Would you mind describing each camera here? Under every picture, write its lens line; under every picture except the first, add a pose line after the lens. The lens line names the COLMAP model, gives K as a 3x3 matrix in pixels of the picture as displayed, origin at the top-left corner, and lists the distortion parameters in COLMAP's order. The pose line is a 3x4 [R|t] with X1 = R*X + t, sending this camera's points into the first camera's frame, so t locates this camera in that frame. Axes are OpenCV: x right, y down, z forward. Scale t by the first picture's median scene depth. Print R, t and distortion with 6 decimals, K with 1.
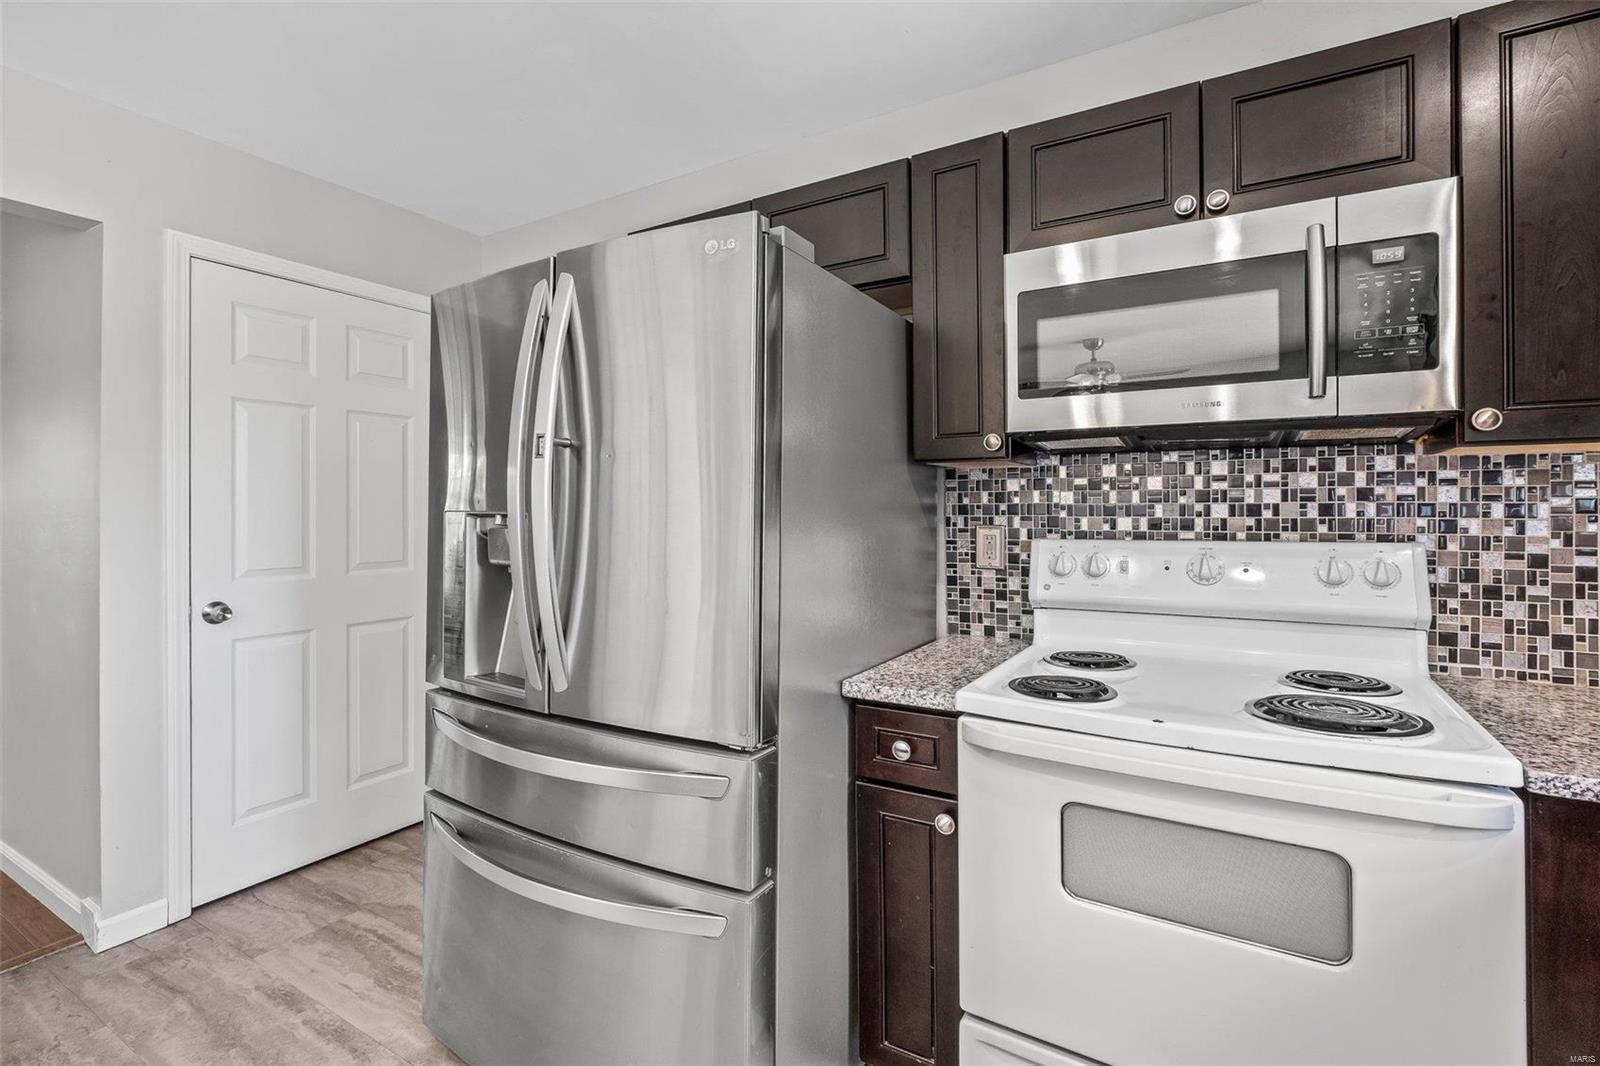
lens RADIAL K [[703.9, 0, 760.6], [0, 703.9, 507.1], [0, 0, 1]] dist [-0.020161, -0.000341]
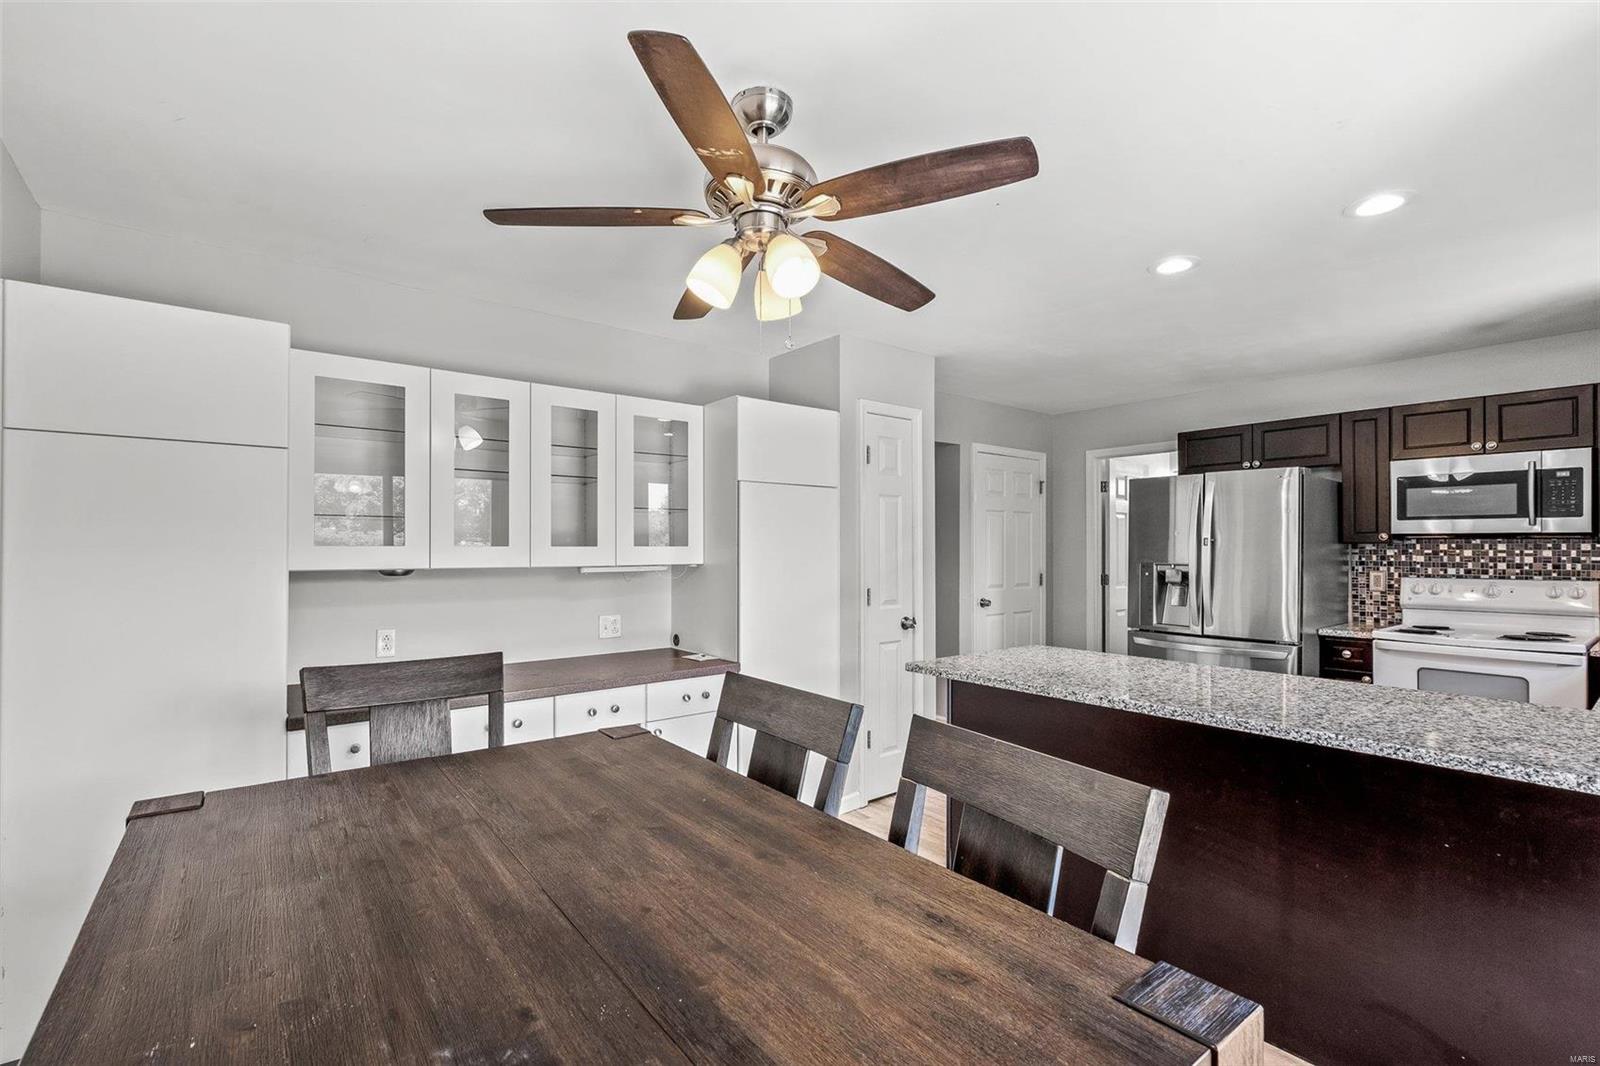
lens RADIAL K [[727.7, 0, 811.7], [0, 727.7, 541.1], [0, 0, 1]] dist [-0.001943, -0.000159]
pose [[0.958309, 0.002372, -0.285723, -0.804596], [-0.003283, 0.999991, -0.002708, -0.061221], [0.285714, 0.003533, 0.958308, -1.877357]]
